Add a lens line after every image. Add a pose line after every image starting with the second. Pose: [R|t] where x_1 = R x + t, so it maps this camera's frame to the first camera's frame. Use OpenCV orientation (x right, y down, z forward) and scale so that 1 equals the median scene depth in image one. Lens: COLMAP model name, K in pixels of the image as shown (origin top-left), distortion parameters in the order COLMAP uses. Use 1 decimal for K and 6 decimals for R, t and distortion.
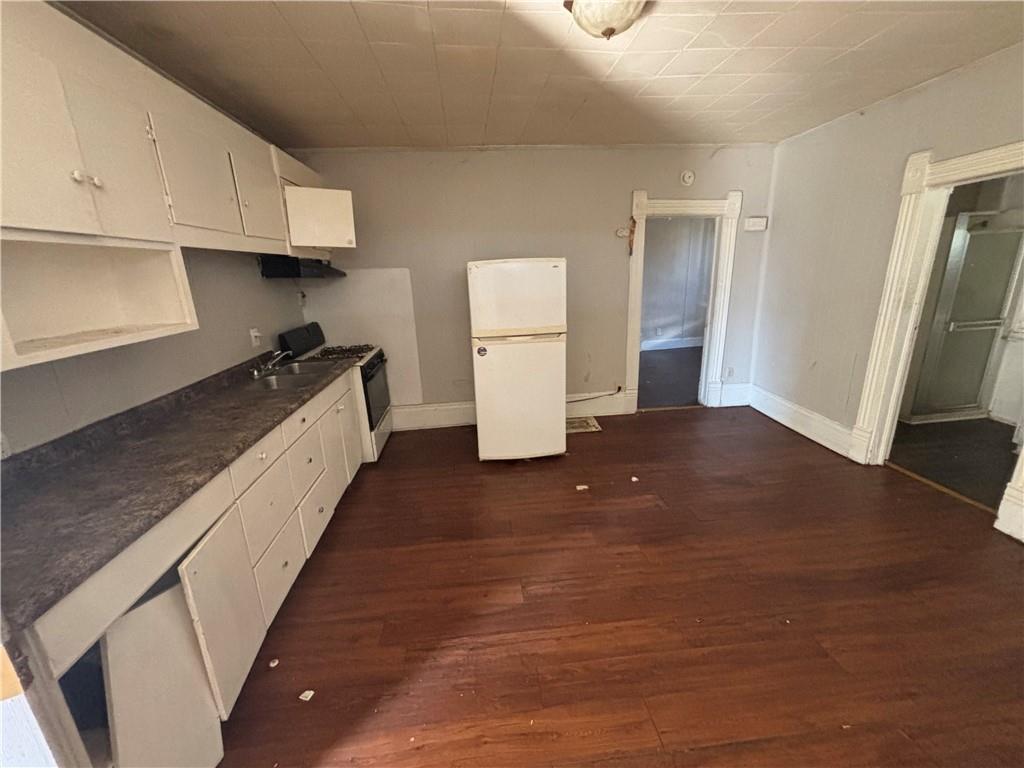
lens RADIAL K [[414.0, 0, 509.8], [0, 414.0, 378.0], [0, 0, 1]] dist [0.009817, 0.000357]
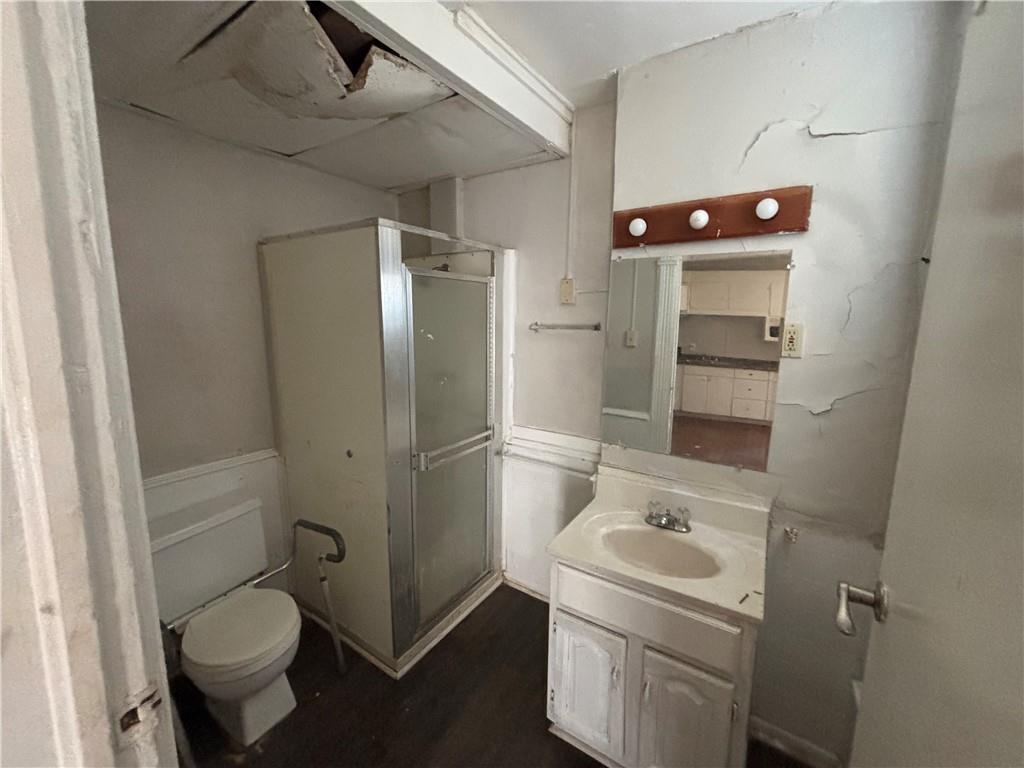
lens RADIAL K [[414.0, 0, 514.5], [0, 414.0, 381.3], [0, 0, 1]] dist [0.009817, 0.000357]
pose [[0.635050, -0.071285, 0.769175, 0.750317], [0.161629, 0.985954, -0.042070, -0.171356], [-0.755373, 0.151038, 0.637652, 0.594984]]
